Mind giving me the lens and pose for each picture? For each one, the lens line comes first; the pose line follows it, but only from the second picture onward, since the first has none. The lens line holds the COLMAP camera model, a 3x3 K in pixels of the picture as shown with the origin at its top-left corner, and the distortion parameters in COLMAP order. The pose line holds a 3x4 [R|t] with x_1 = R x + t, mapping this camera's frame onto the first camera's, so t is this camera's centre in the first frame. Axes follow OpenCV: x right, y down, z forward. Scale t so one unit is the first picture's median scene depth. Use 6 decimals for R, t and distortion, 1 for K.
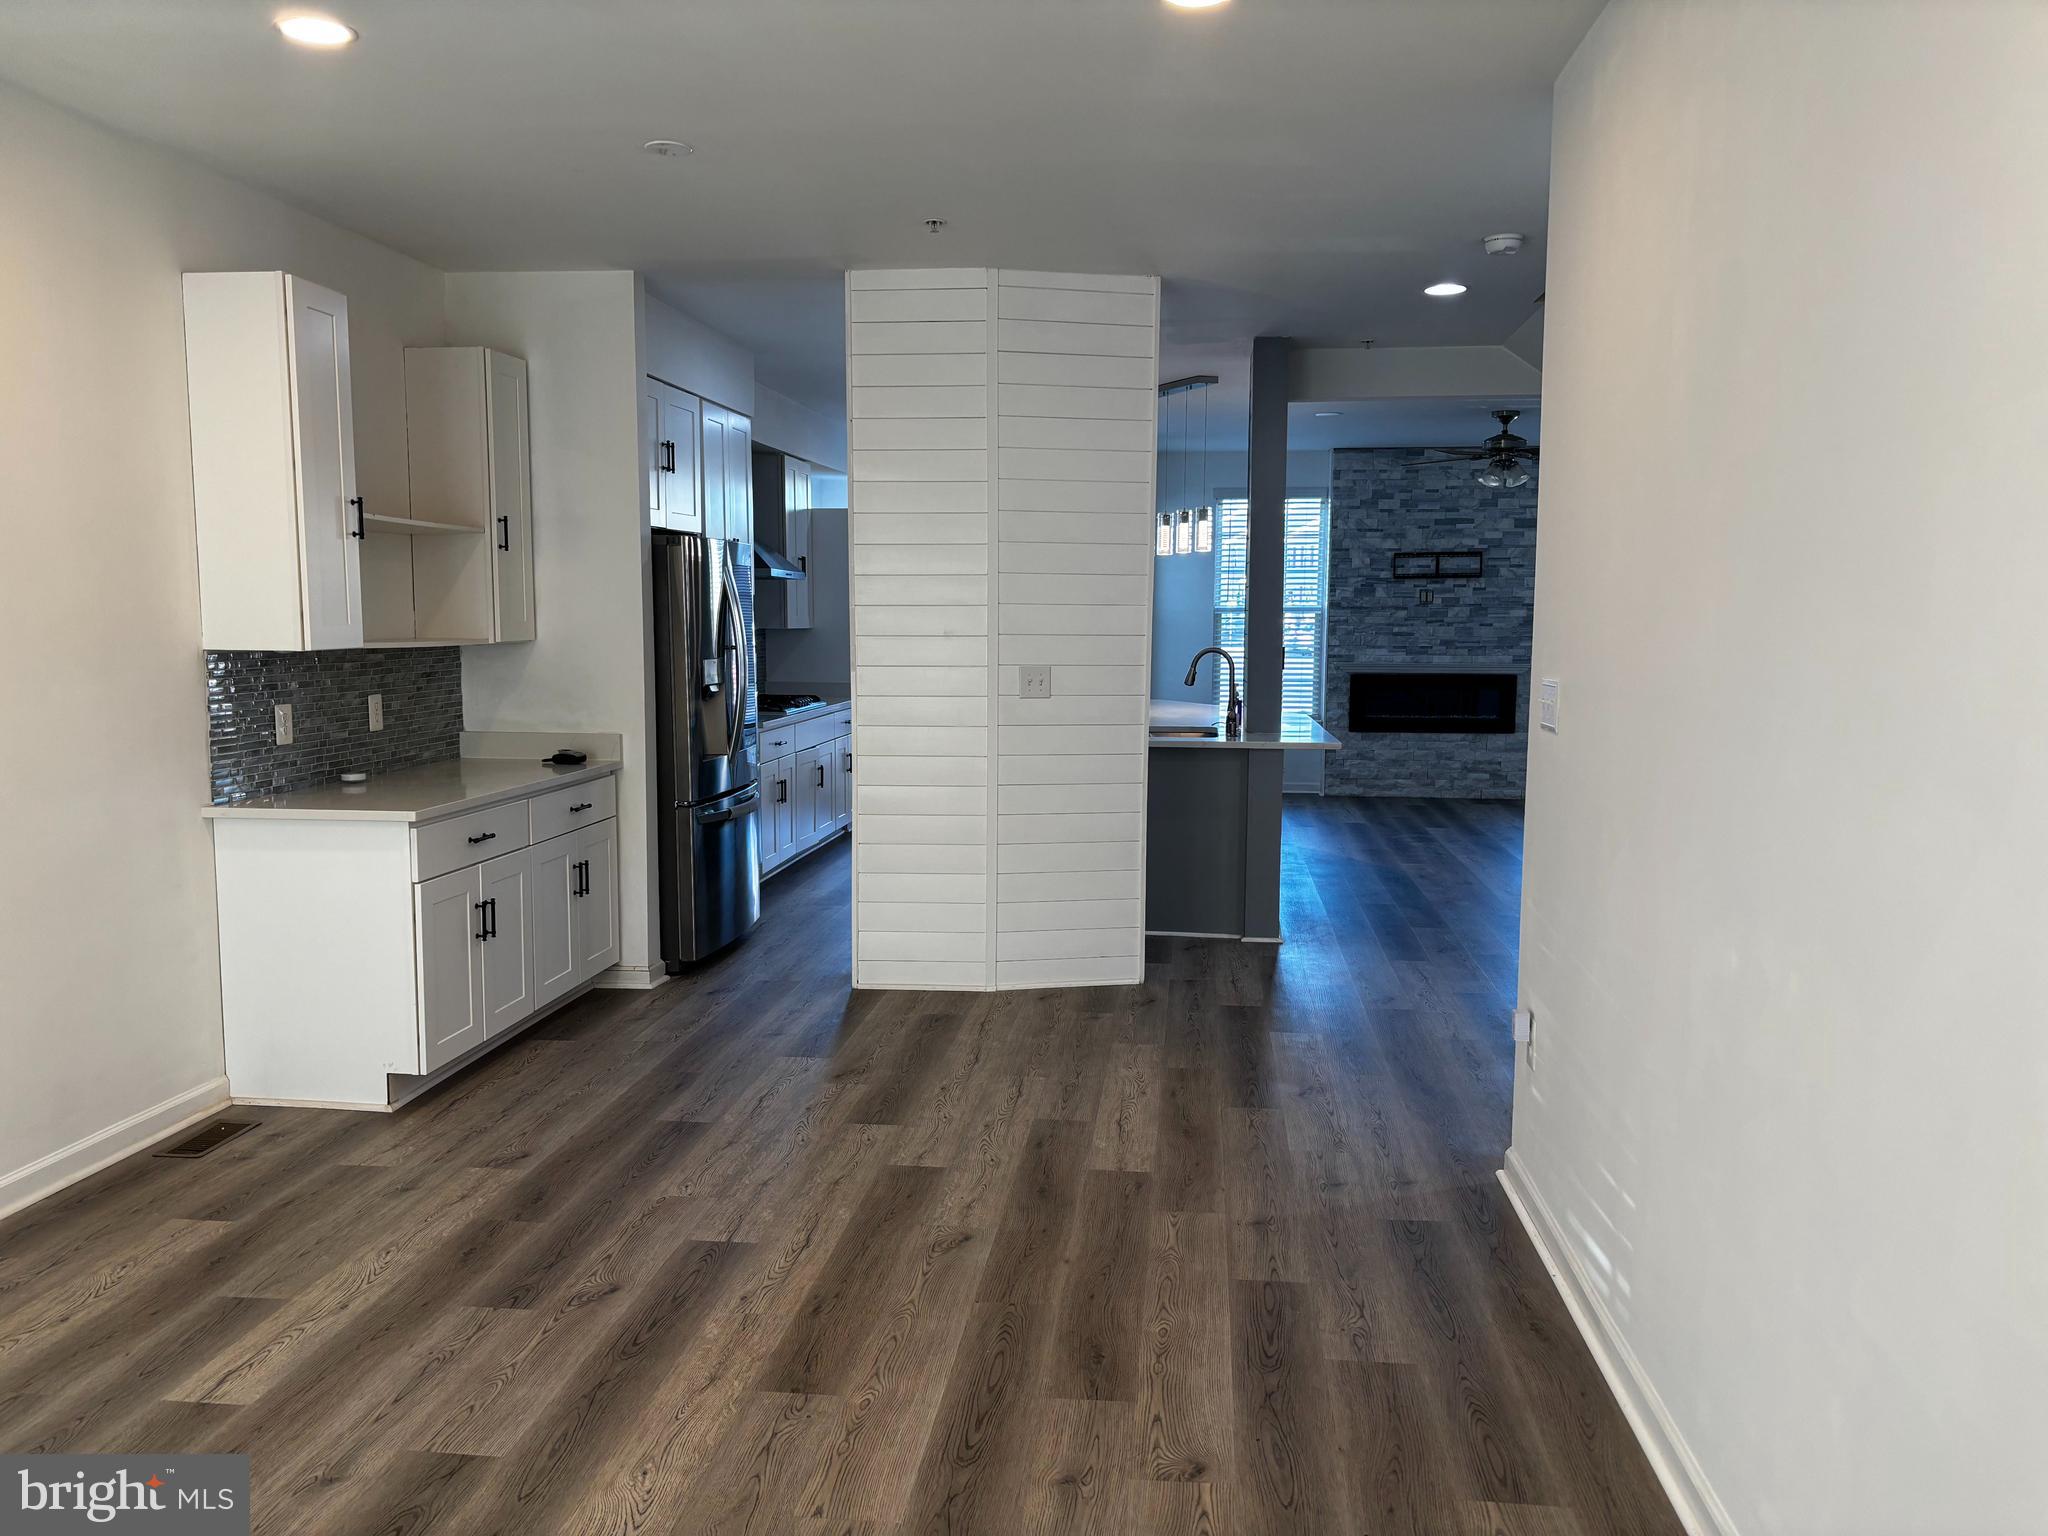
lens RADIAL K [[1557.5, 0, 1024.7], [0, 1557.5, 775.8], [0, 0, 1]] dist [0.031261, -0.016663]
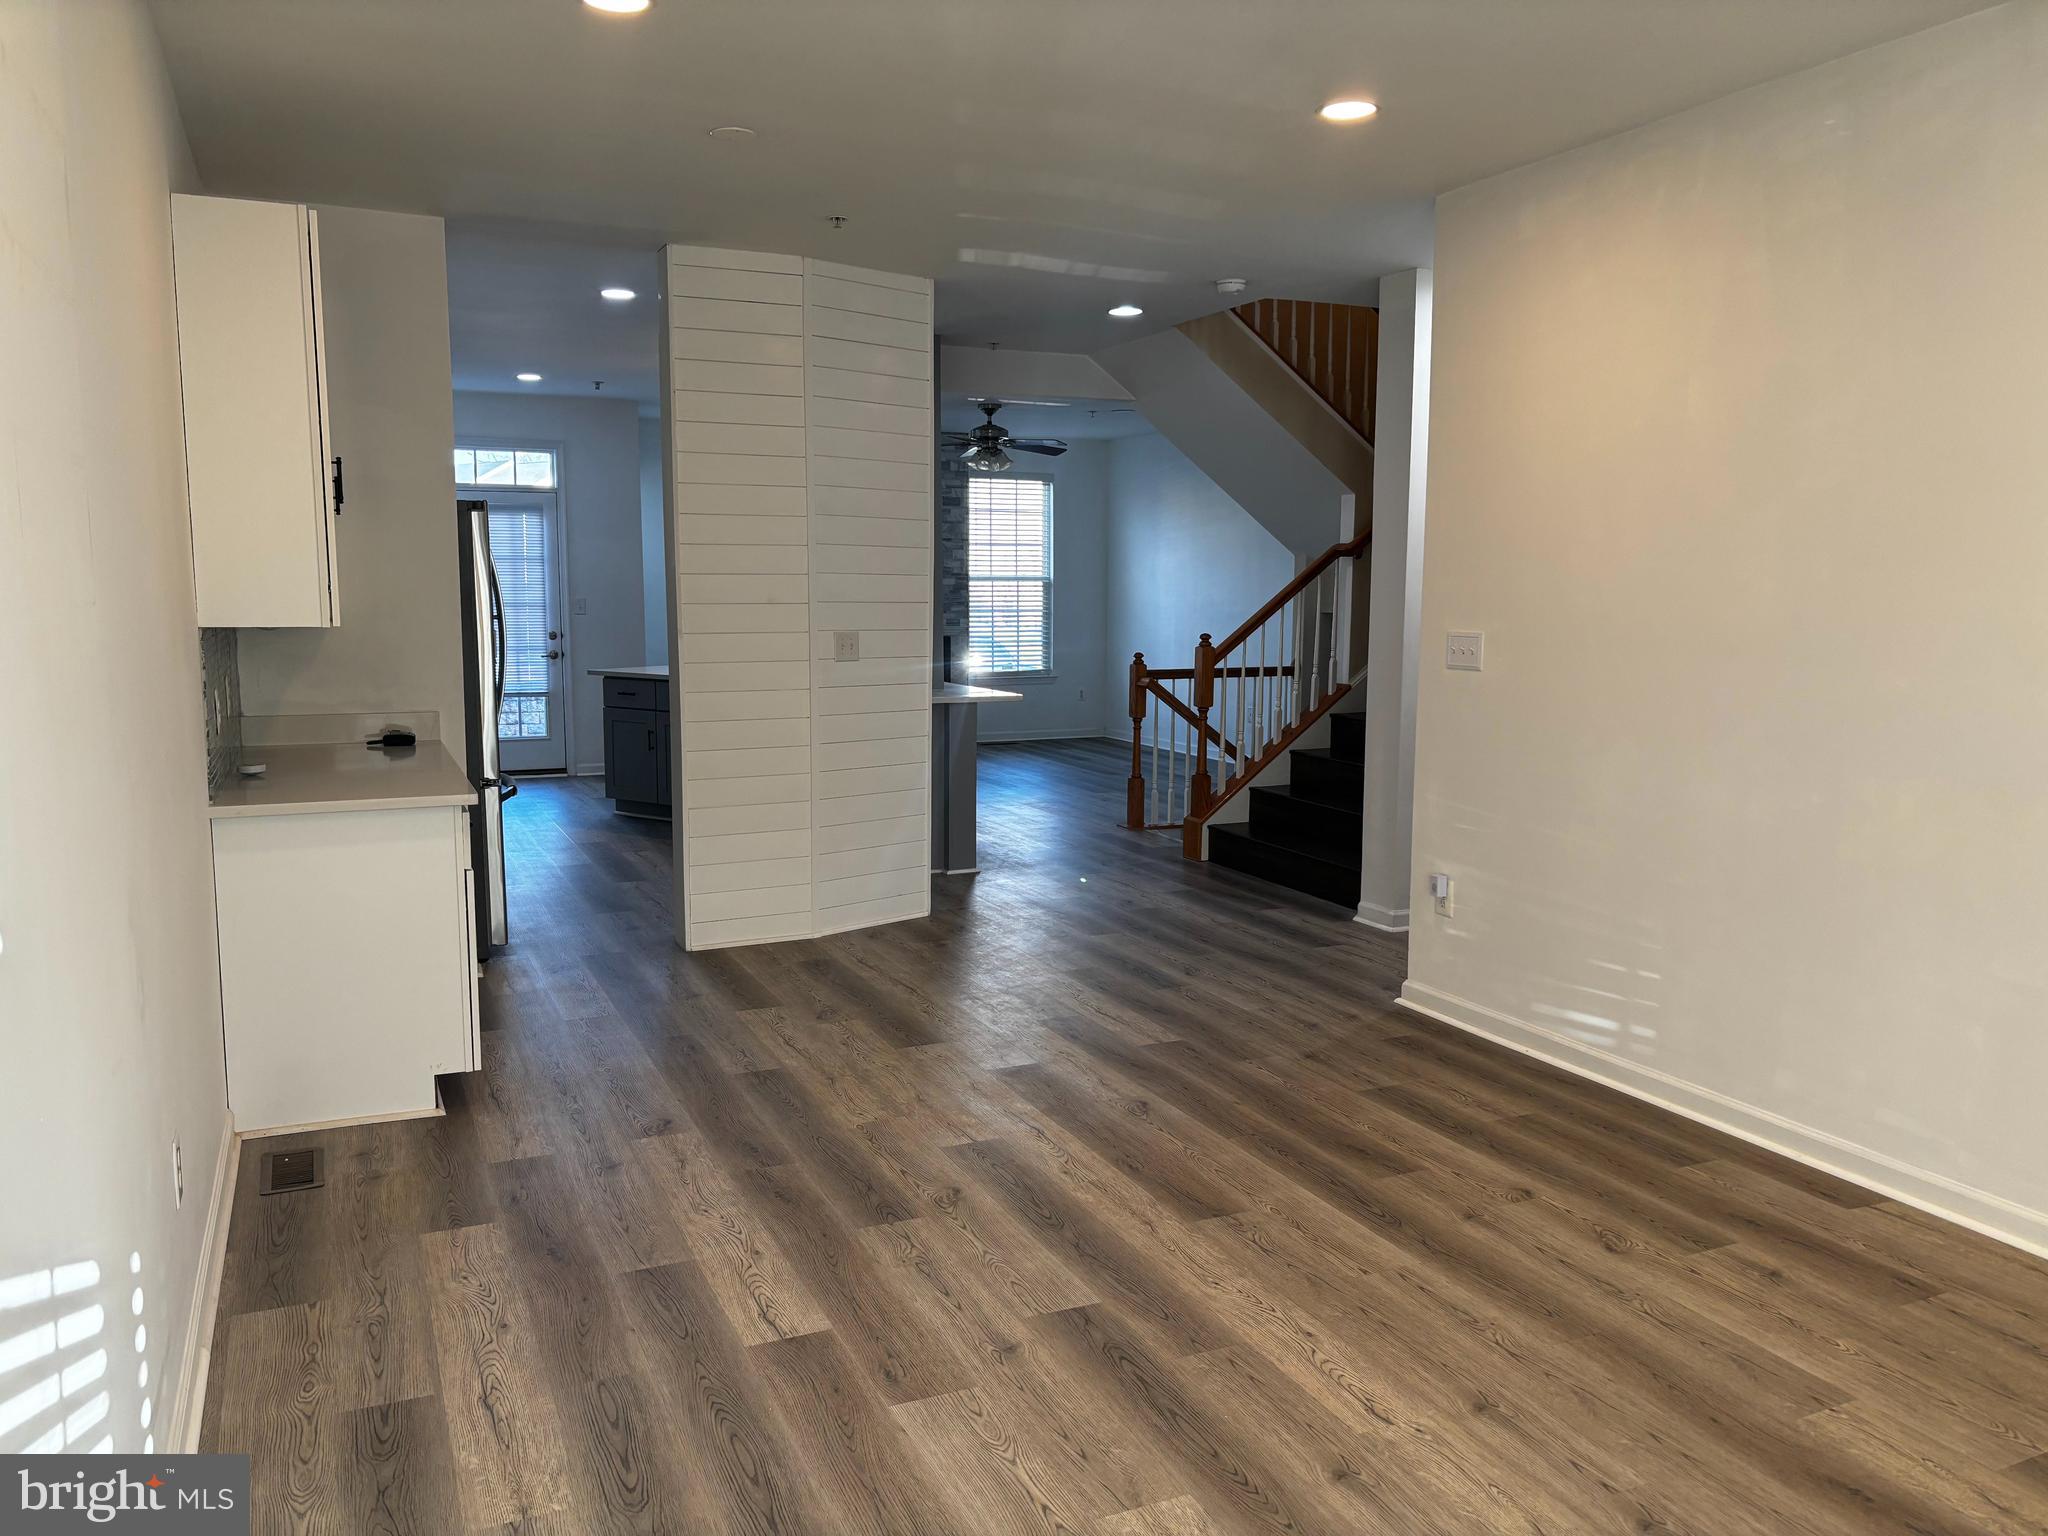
lens RADIAL K [[1557.5, 0, 1024.5], [0, 1557.5, 765.0], [0, 0, 1]] dist [0.031261, -0.016663]
pose [[0.856588, -0.062195, 0.512238, -0.644445], [0.054923, 0.998059, 0.029338, -0.004021], [-0.513069, 0.003003, 0.858342, 0.014678]]
